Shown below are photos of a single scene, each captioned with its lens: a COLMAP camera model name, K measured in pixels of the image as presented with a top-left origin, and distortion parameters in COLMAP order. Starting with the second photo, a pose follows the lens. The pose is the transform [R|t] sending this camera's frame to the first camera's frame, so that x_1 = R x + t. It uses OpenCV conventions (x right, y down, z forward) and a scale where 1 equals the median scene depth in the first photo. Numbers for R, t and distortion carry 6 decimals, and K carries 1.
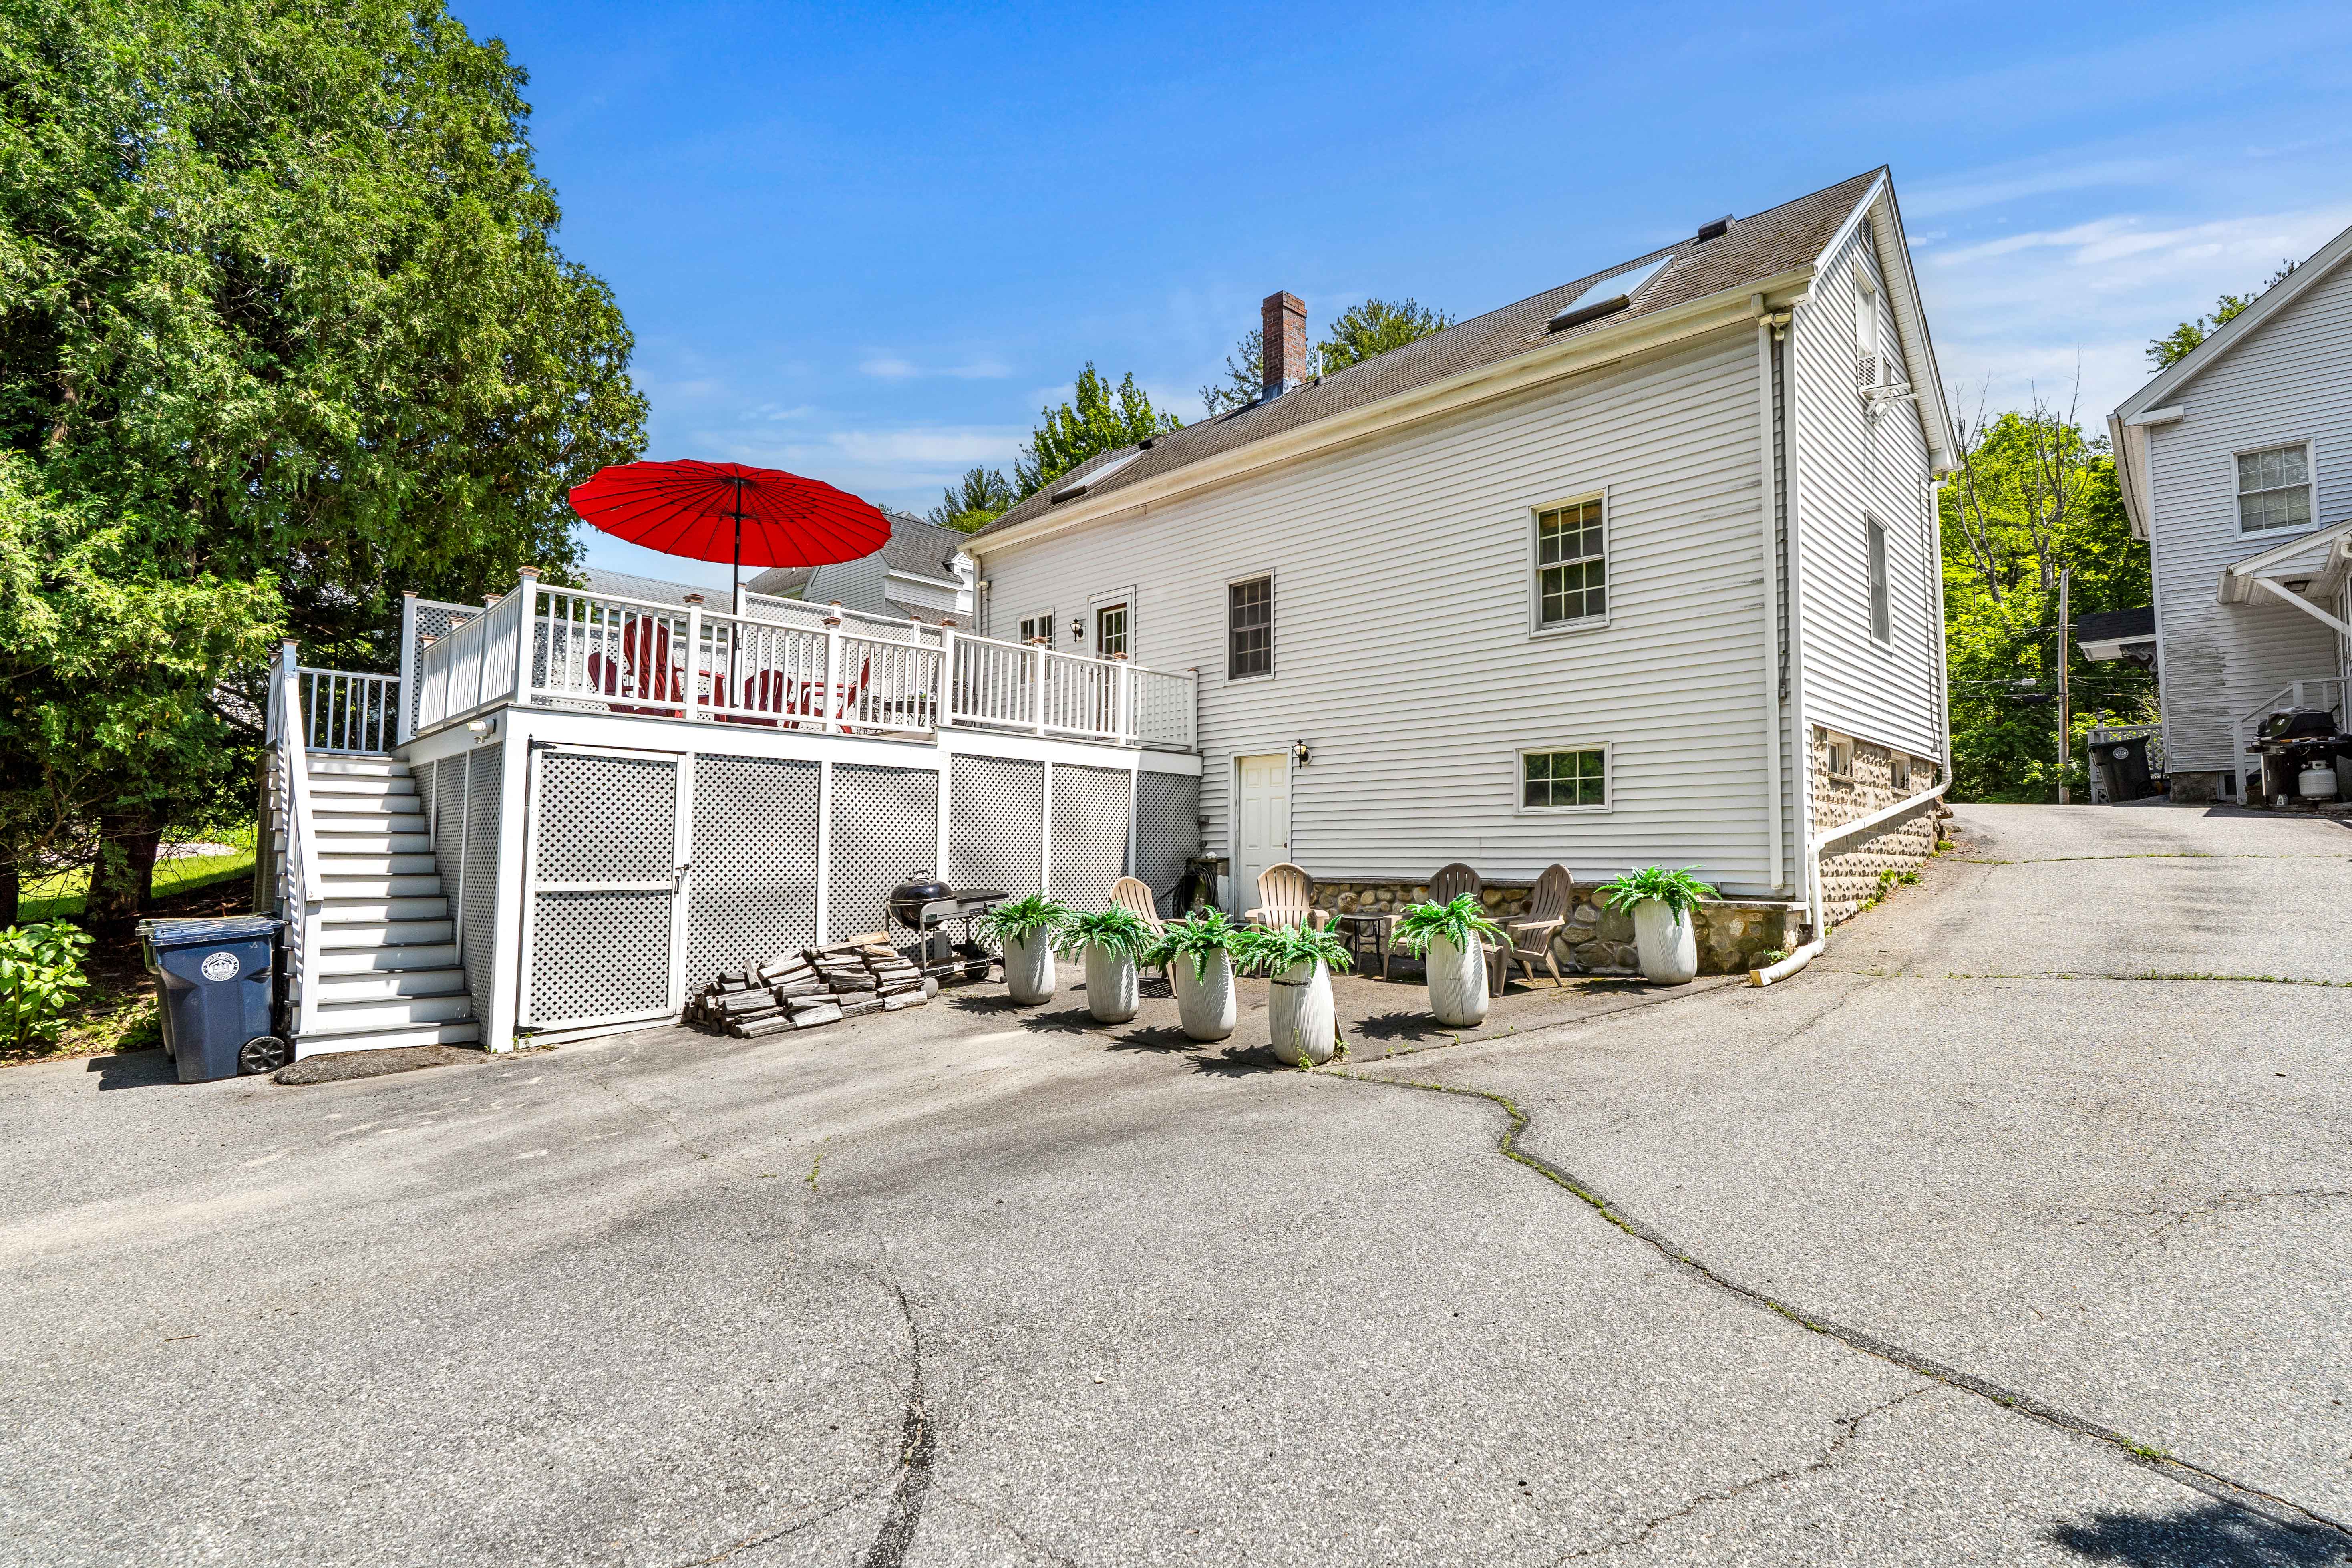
lens RADIAL K [[1080.3, 0, 1176.5], [0, 1080.3, 788.6], [0, 0, 1]] dist [-0.008552, 0.000475]
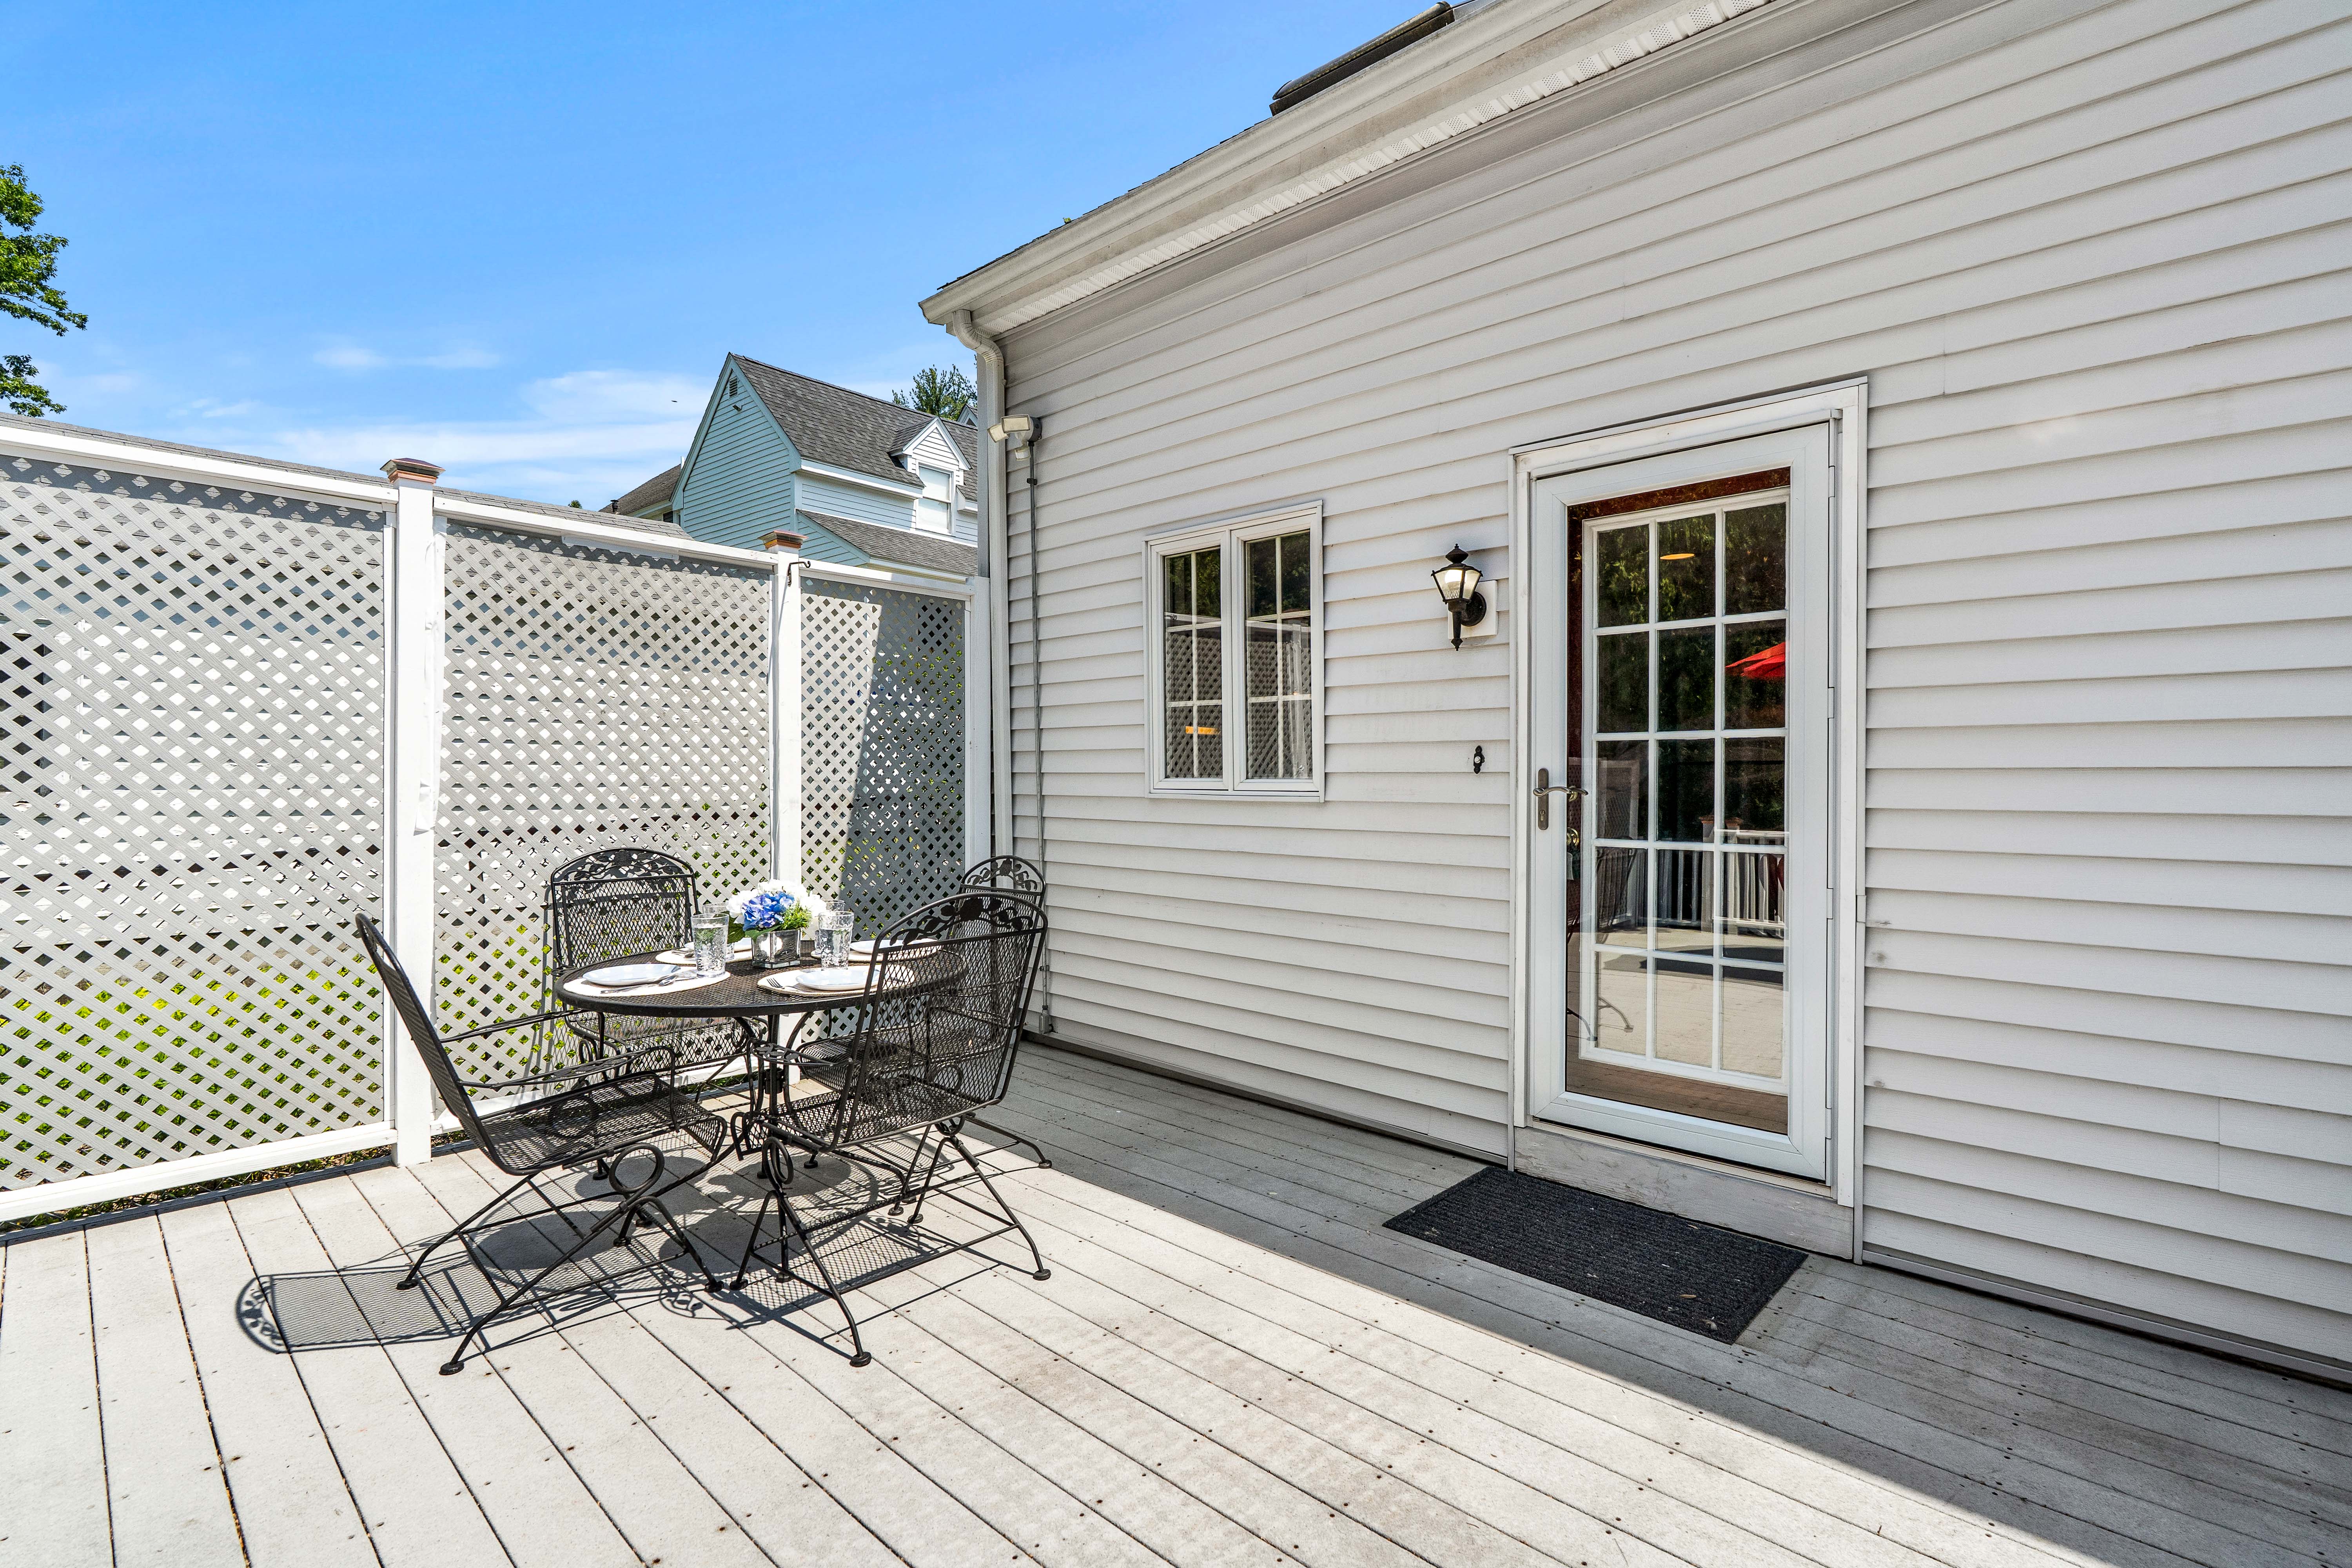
lens RADIAL K [[1080.3, 0, 1176.5], [0, 1080.3, 788.6], [0, 0, 1]] dist [-0.008552, 0.000475]
pose [[0.999260, -0.002742, 0.038371, -0.146872], [0.000168, 0.997758, 0.066928, -0.111262], [-0.038469, -0.066872, 0.997020, 0.700257]]
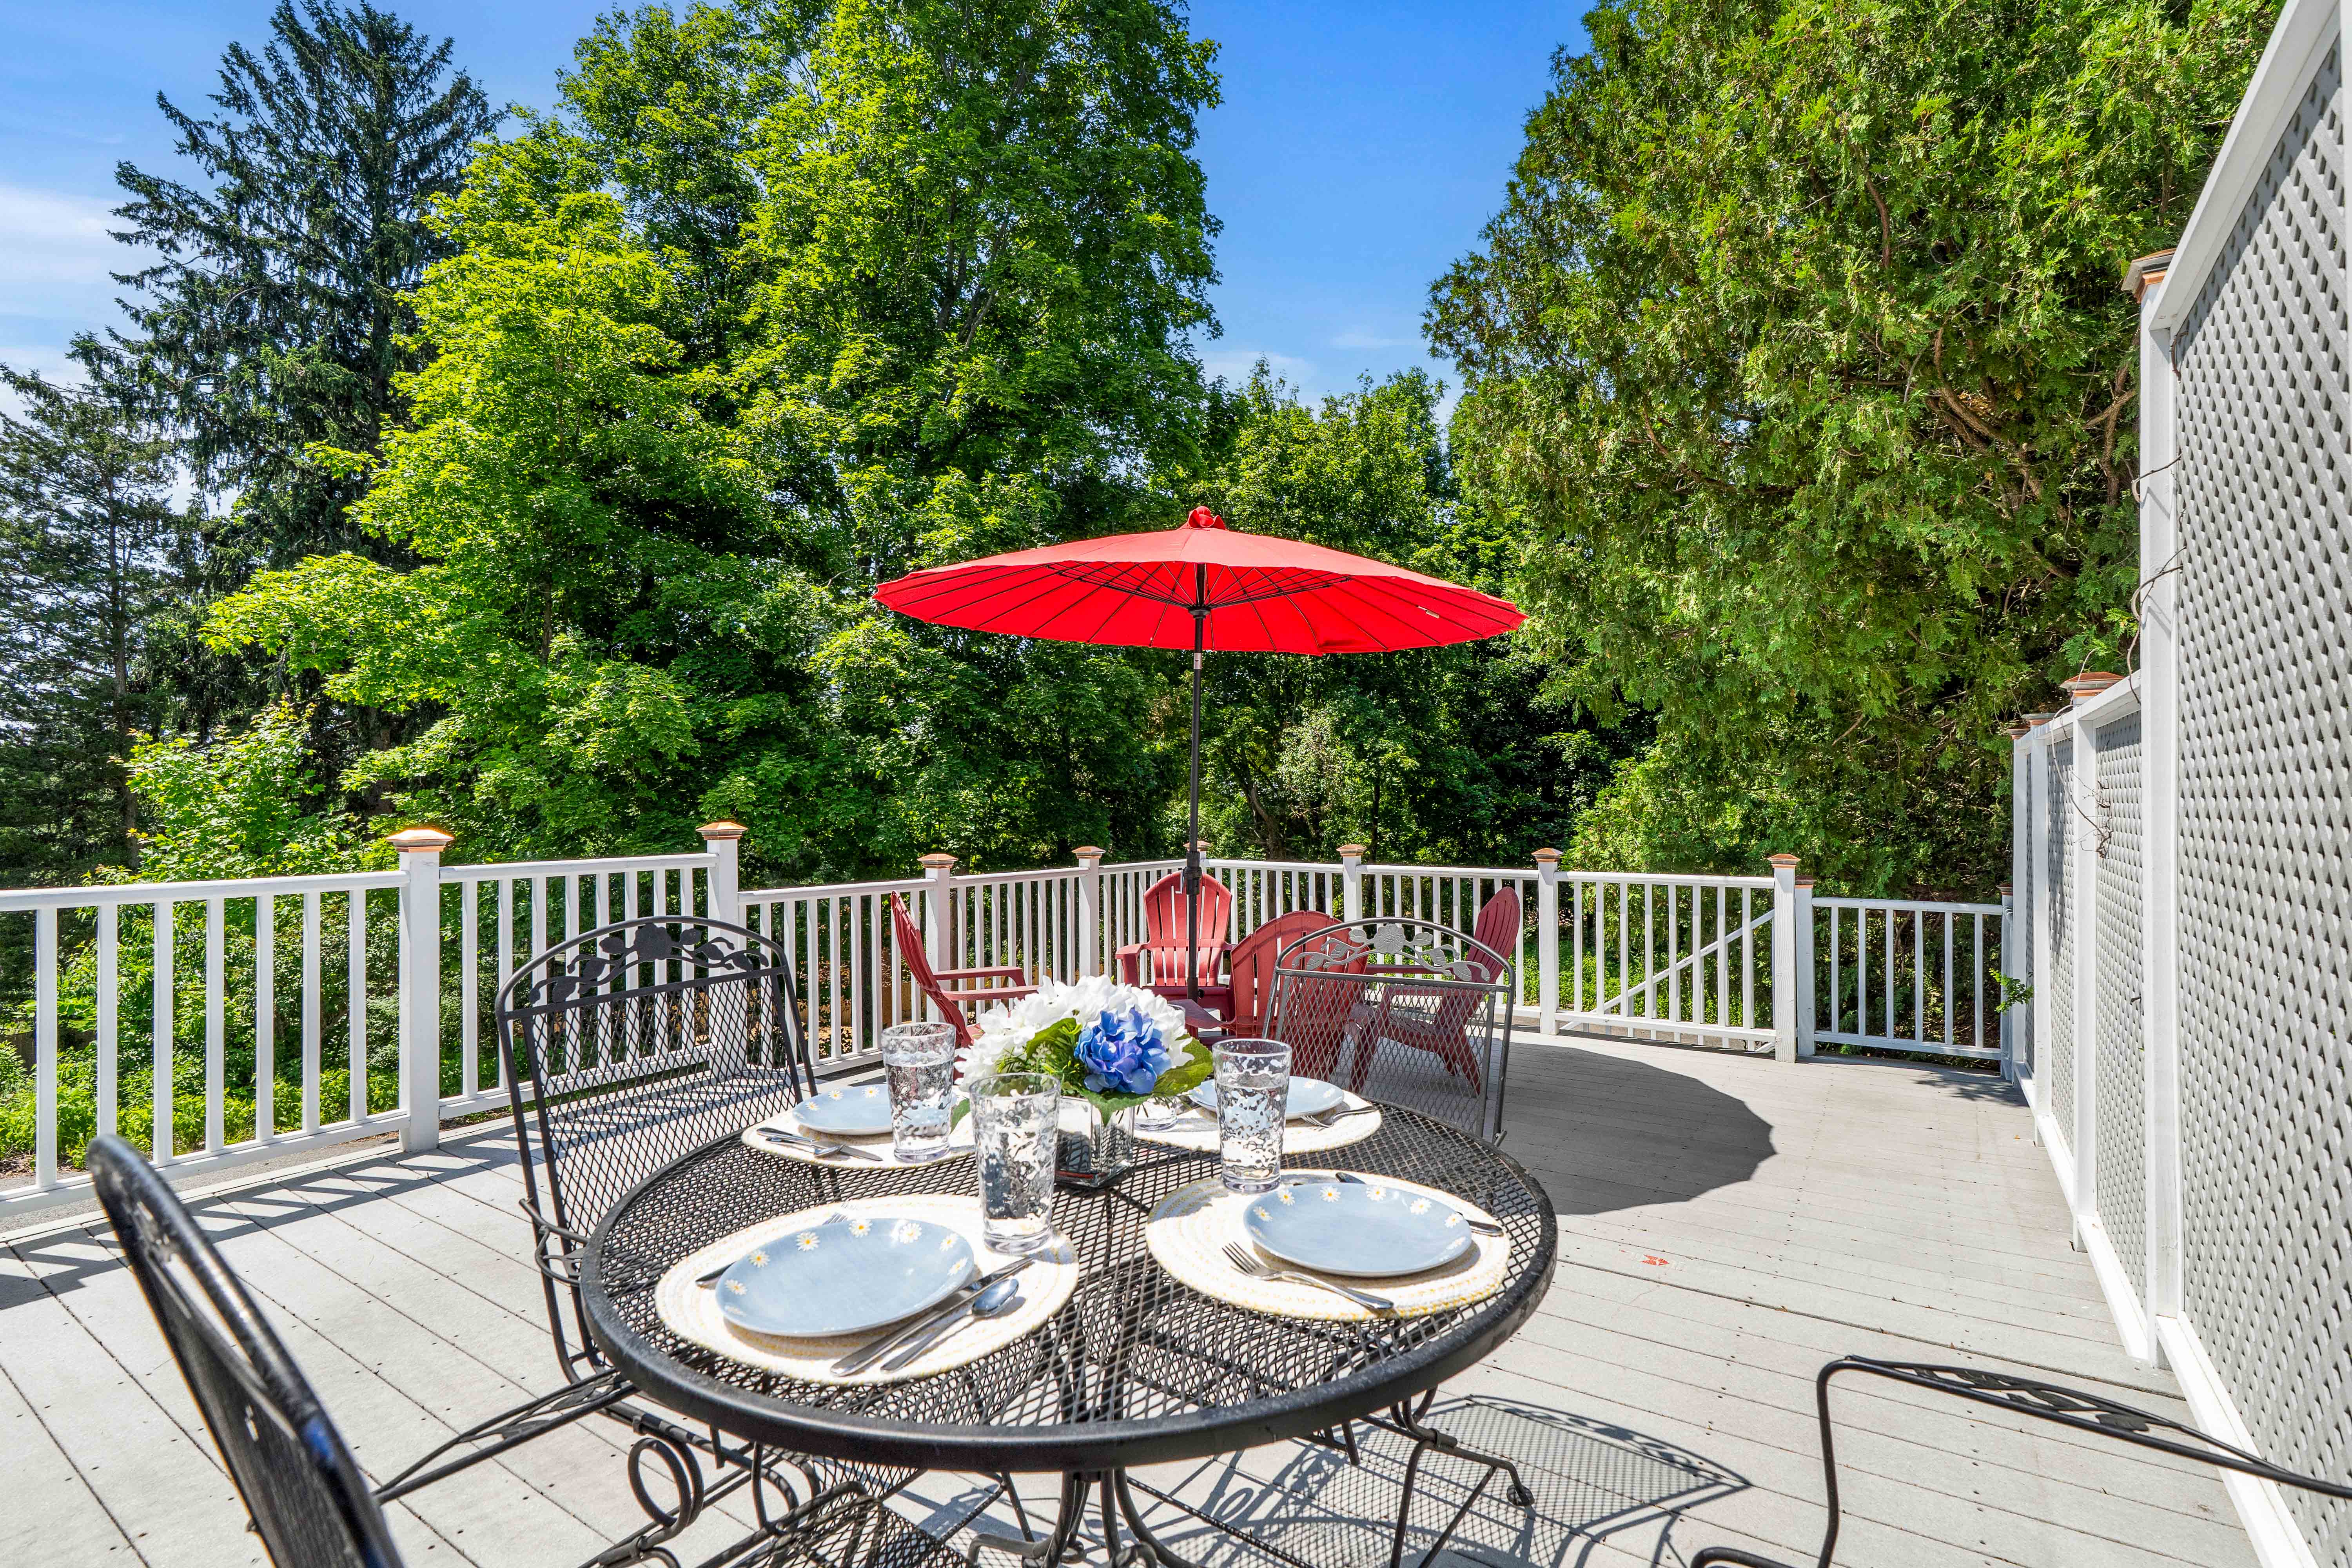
lens RADIAL K [[1080.3, 0, 1176.5], [0, 1080.3, 788.6], [0, 0, 1]] dist [-0.008552, 0.000475]
pose [[-0.979462, -0.001077, -0.201628, -0.198298], [0.013731, 0.997308, -0.072031, -0.091575], [0.201163, -0.073320, -0.976810, 0.960896]]
